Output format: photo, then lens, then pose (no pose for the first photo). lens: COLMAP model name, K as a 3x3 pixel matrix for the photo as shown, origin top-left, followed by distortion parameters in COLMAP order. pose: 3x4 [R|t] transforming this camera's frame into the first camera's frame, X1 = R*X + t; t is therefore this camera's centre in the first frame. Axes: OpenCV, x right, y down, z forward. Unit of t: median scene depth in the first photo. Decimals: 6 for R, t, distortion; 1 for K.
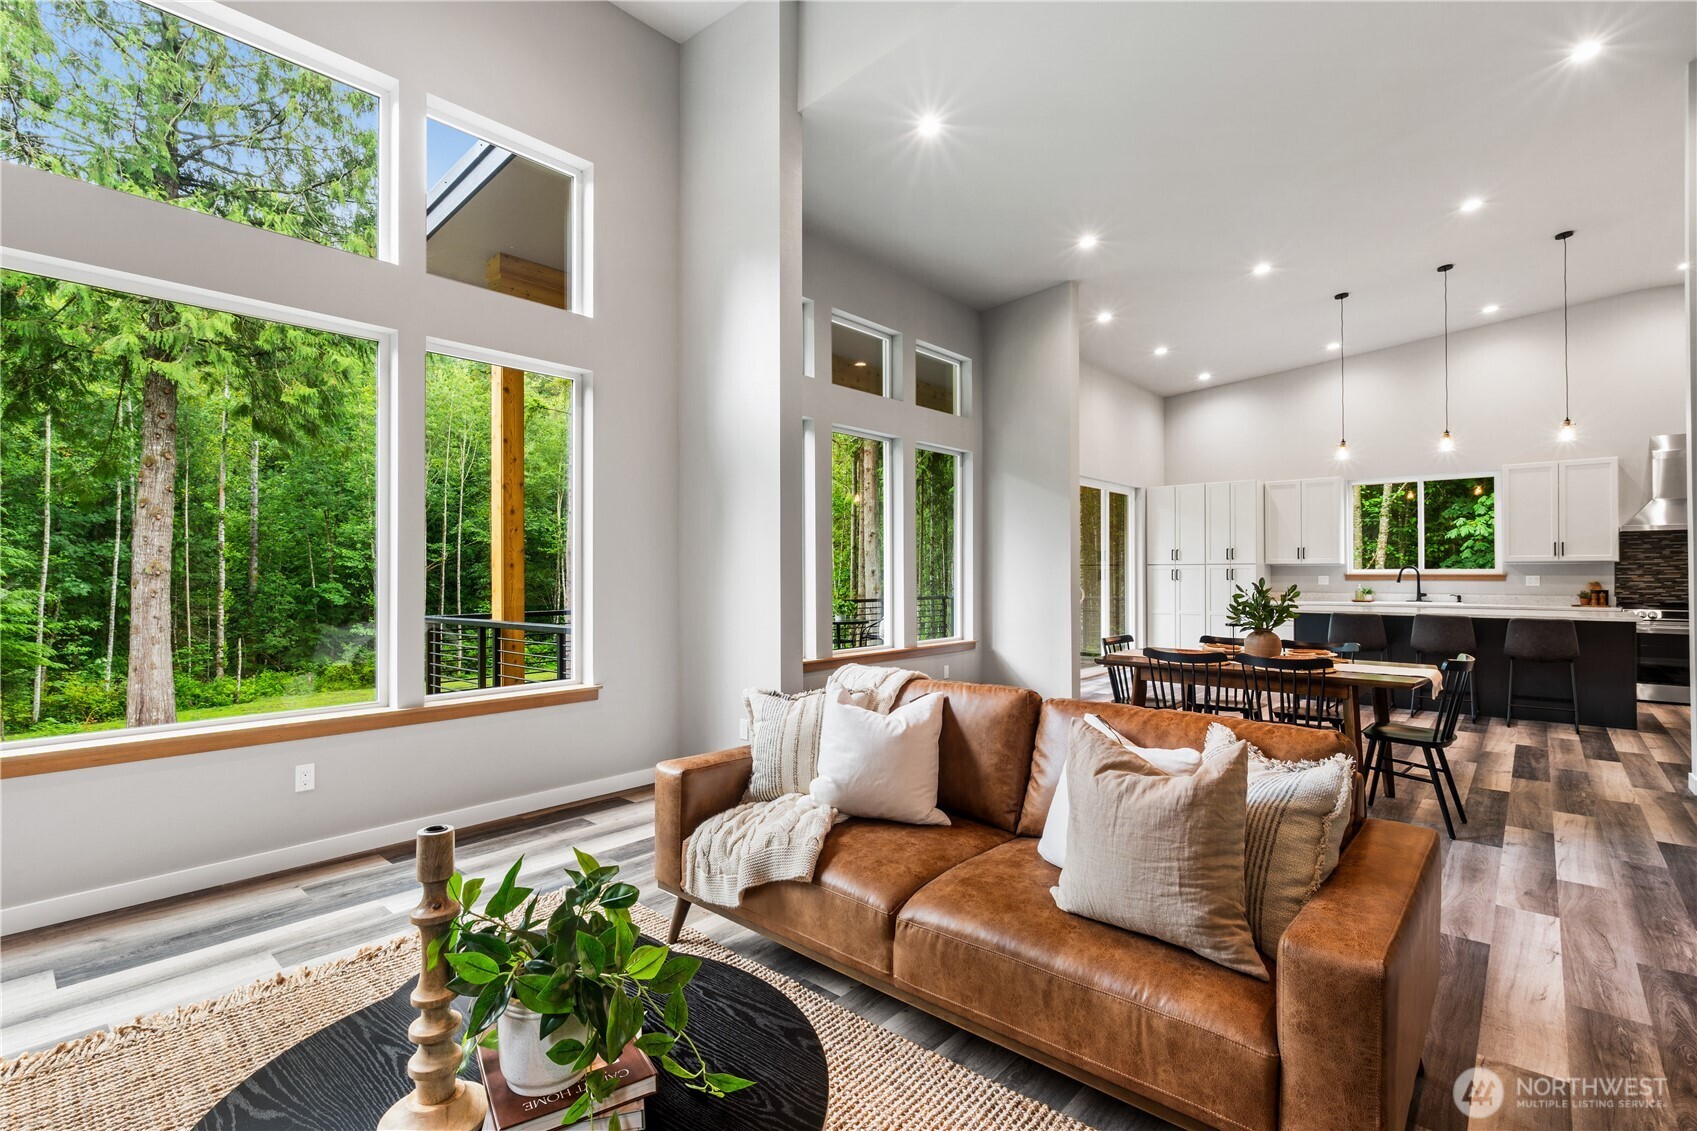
lens RADIAL K [[781.1, 0, 849.9], [0, 781.1, 569.2], [0, 0, 1]] dist [-0.008694, 0.000468]
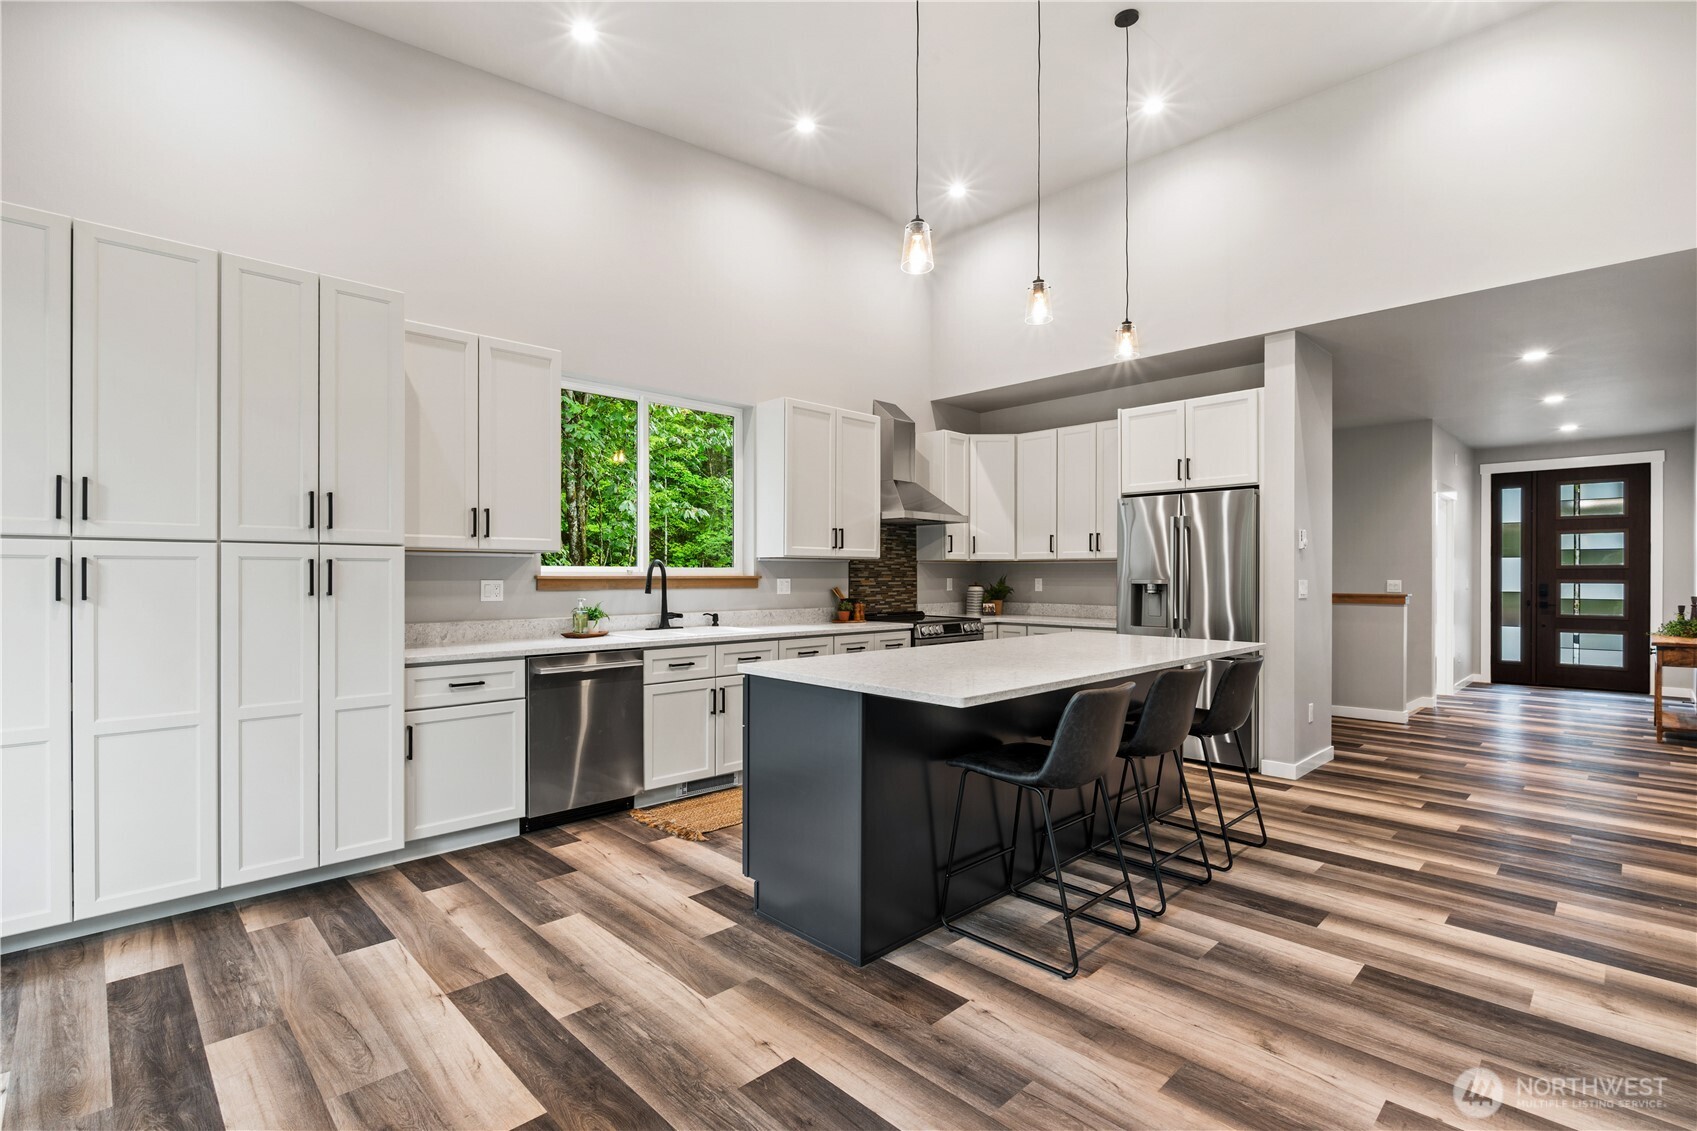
lens RADIAL K [[781.1, 0, 856.7], [0, 781.1, 572.4], [0, 0, 1]] dist [-0.008694, 0.000468]
pose [[0.060526, 0.003541, 0.998160, 0.244046], [-0.006633, 0.999973, -0.003145, 0.004911], [-0.998145, -0.006430, 0.060547, 0.954197]]
